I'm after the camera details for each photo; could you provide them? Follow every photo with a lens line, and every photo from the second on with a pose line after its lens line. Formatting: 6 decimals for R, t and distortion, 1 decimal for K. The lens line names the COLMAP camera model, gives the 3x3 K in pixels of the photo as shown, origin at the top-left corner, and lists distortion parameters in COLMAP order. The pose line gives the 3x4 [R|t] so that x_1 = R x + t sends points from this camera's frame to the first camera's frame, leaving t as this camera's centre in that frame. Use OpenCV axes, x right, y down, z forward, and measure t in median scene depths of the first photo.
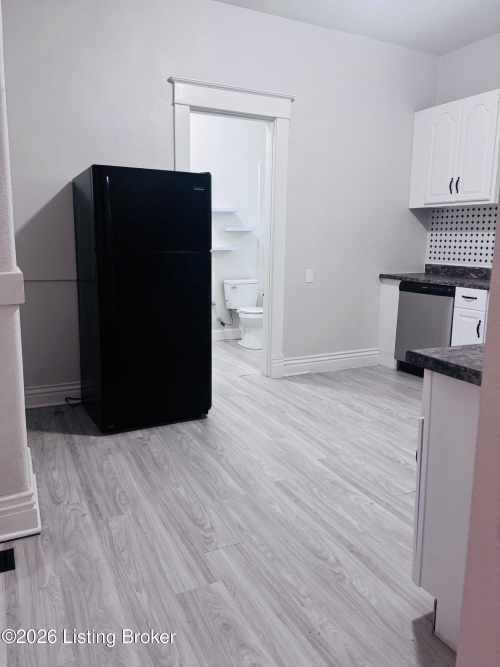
lens RADIAL K [[503.0, 0, 238.5], [0, 503.0, 316.0], [0, 0, 1]] dist [0.096582, -0.006943]
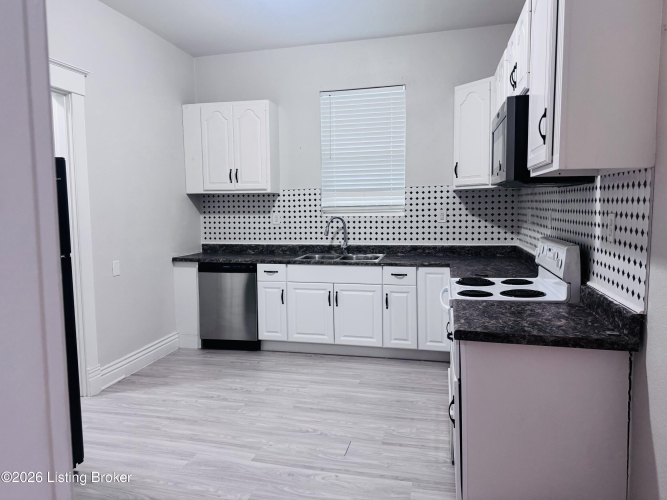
lens RADIAL K [[487.2, 0, 331.5], [0, 487.2, 242.2], [0, 0, 1]] dist [0.064089, -0.025547]
pose [[0.653039, -0.077348, 0.753364, -0.289808], [0.137969, 0.990274, -0.017924, -0.062943], [-0.744650, 0.115646, 0.657360, 0.152882]]
